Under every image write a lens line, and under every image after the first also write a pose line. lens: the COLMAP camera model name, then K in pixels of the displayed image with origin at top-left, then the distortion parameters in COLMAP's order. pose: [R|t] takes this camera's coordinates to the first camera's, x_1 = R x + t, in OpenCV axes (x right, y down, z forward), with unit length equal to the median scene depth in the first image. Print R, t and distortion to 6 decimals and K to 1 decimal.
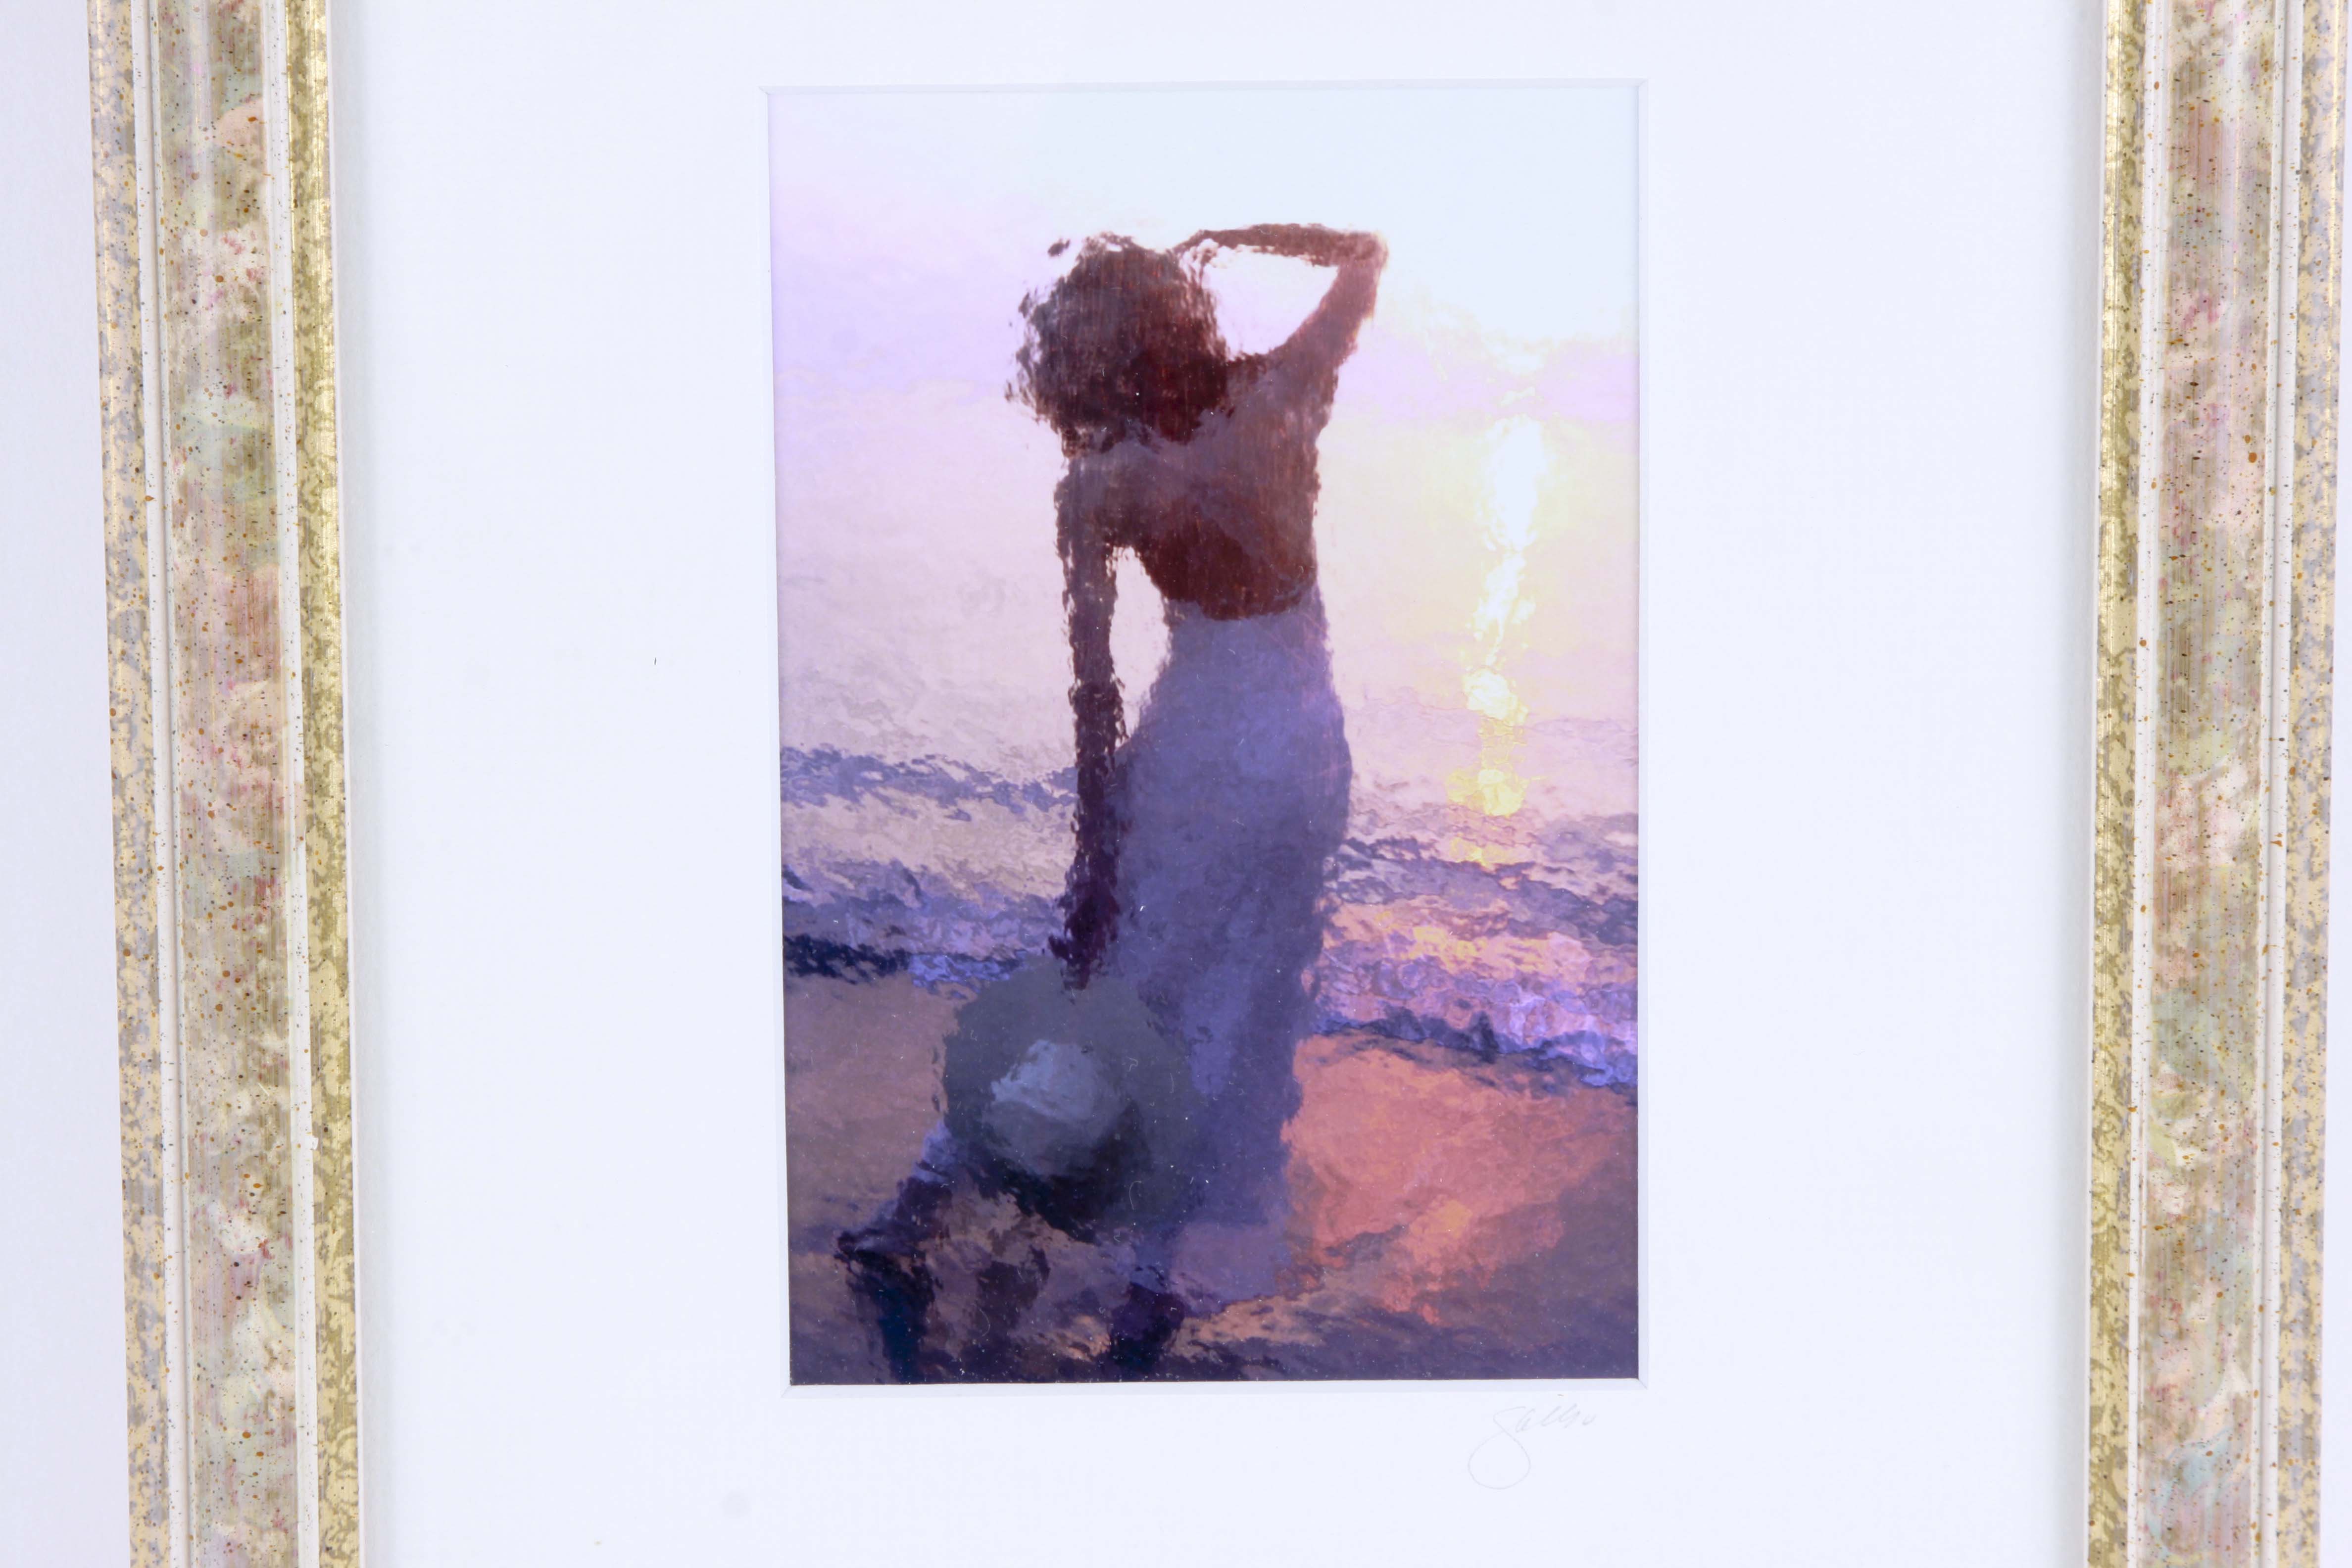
lens RADIAL K [[9632.5, 0, 1178.0], [0, 9632.5, 792.6], [0, 0, 1]] dist [0.400916, 0.000000]
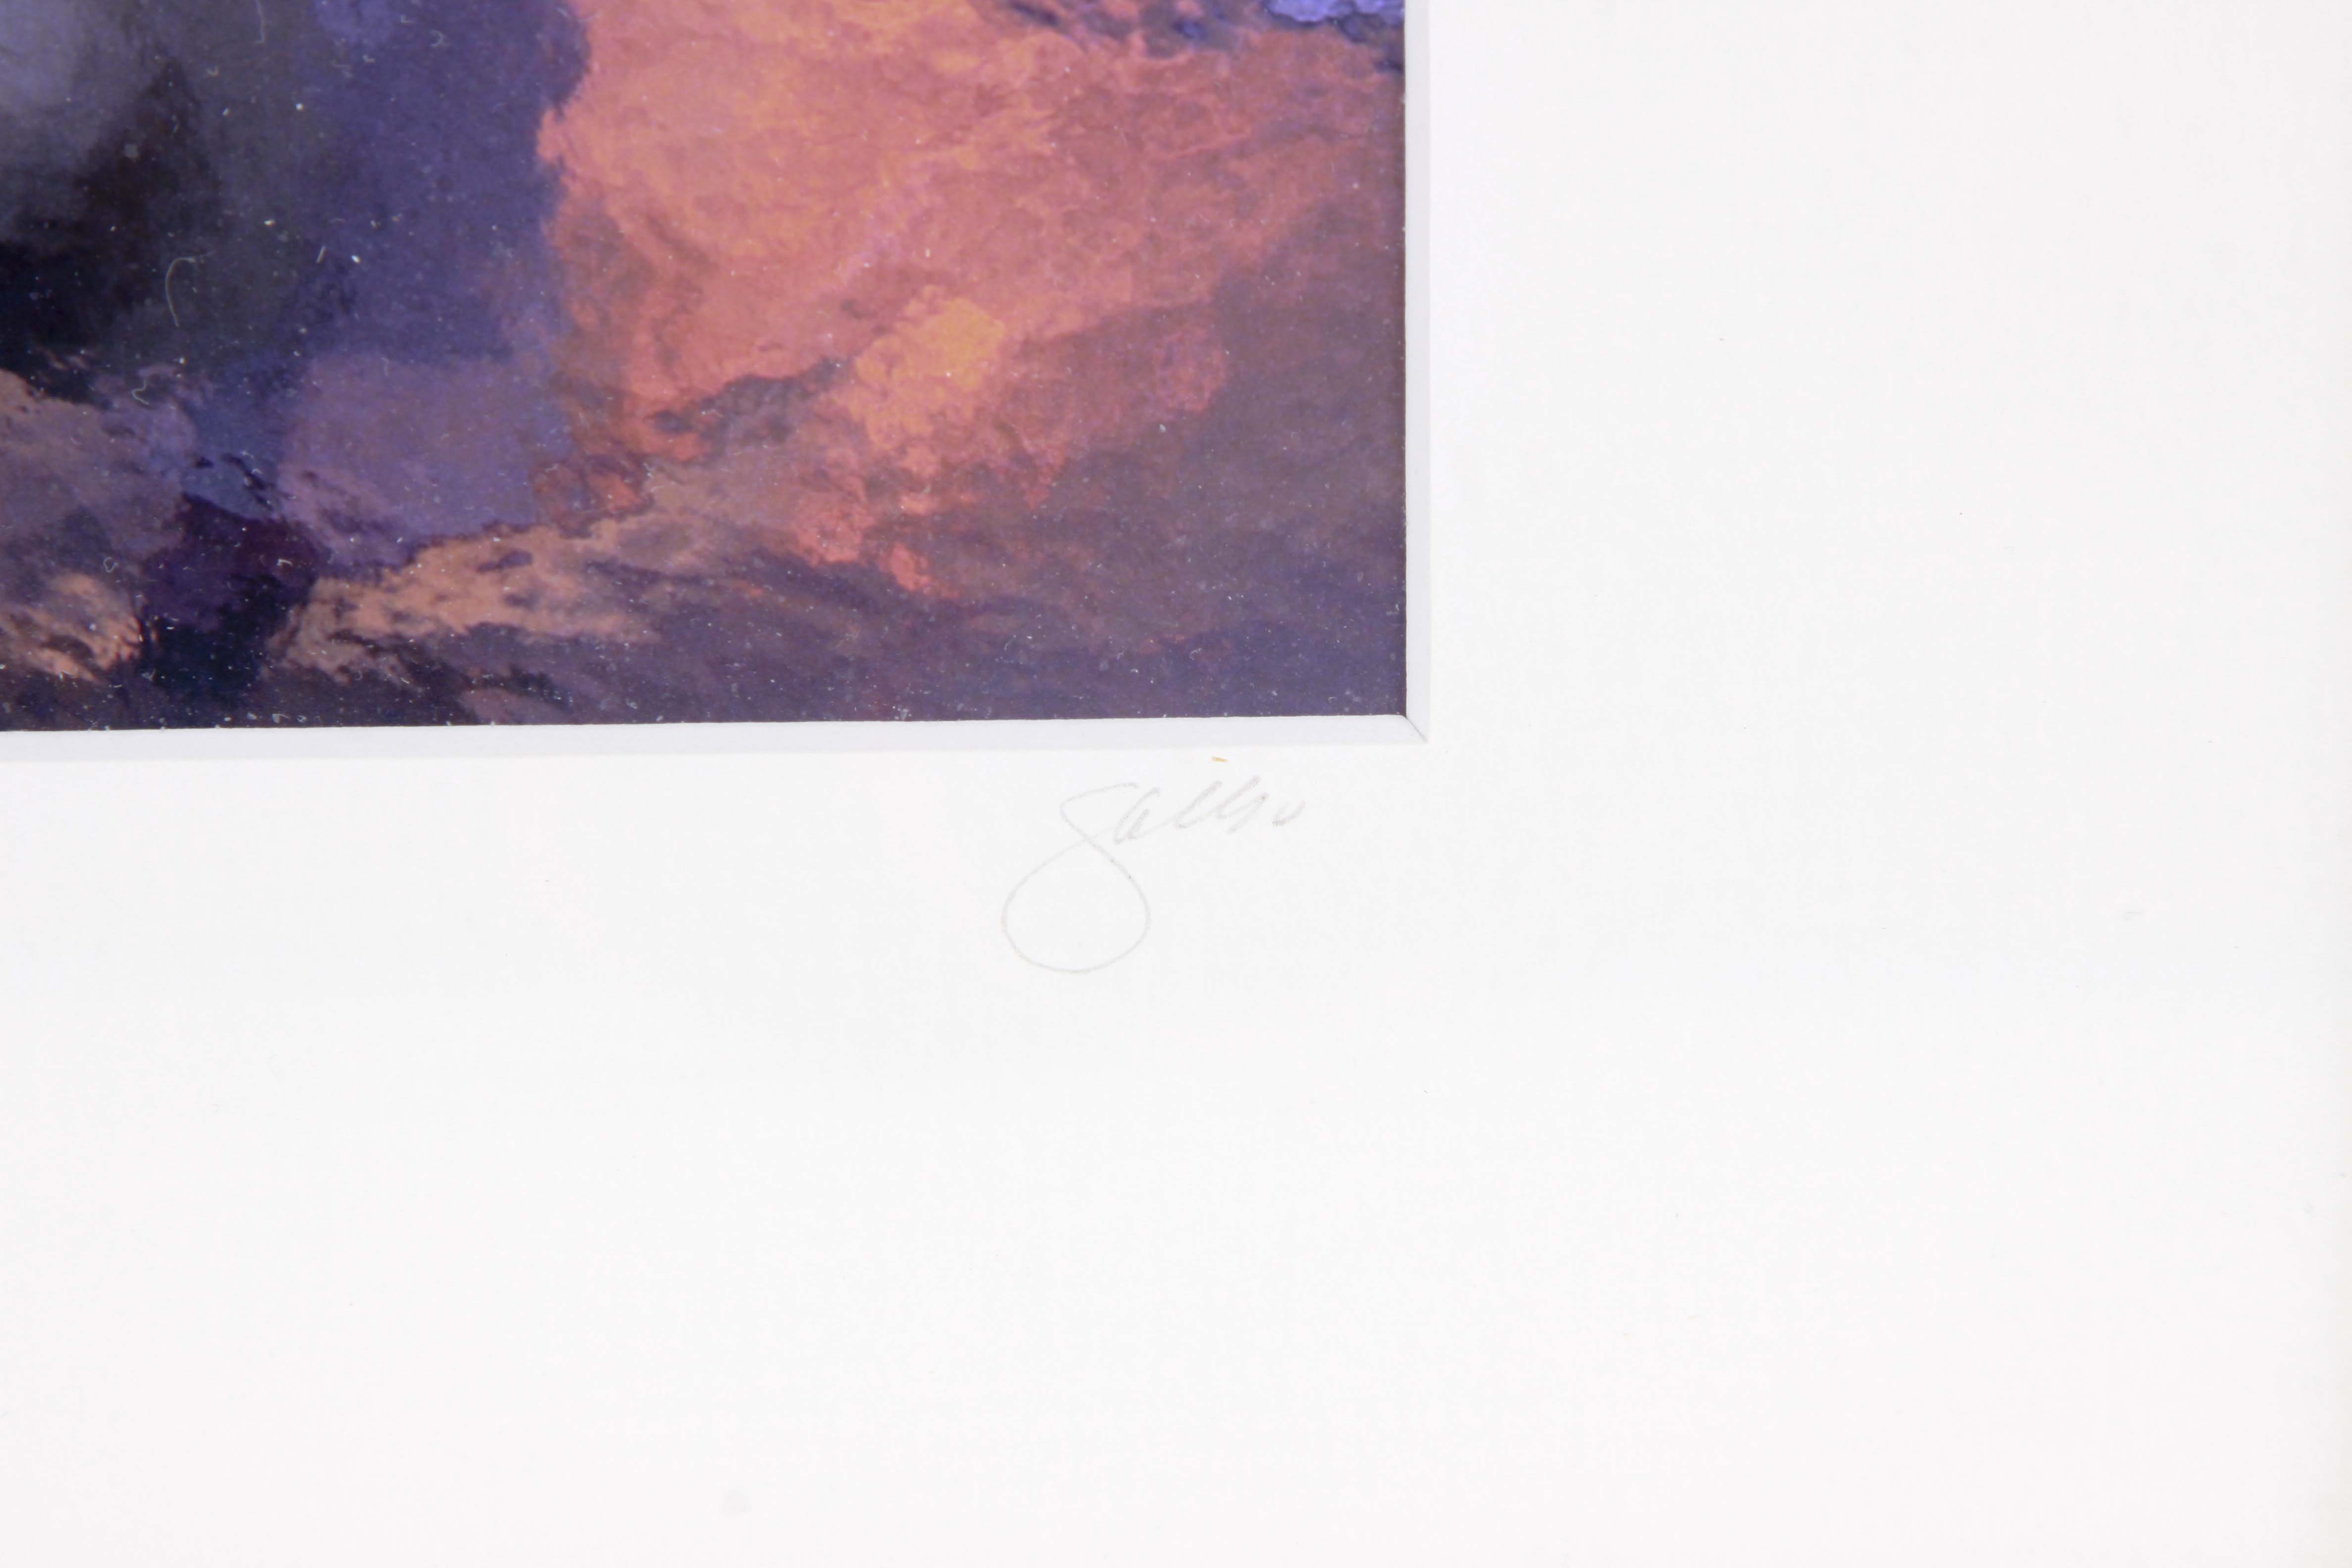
lens RADIAL K [[10222.5, 0, 1256.7], [0, 10222.5, 840.4], [0, 0, 1]] dist [0.360791, 0.000000]
pose [[0.999500, -0.006944, 0.030835, 0.027532], [0.002494, 0.989852, 0.142079, 0.002898], [-0.031508, -0.141931, 0.989375, 0.561097]]
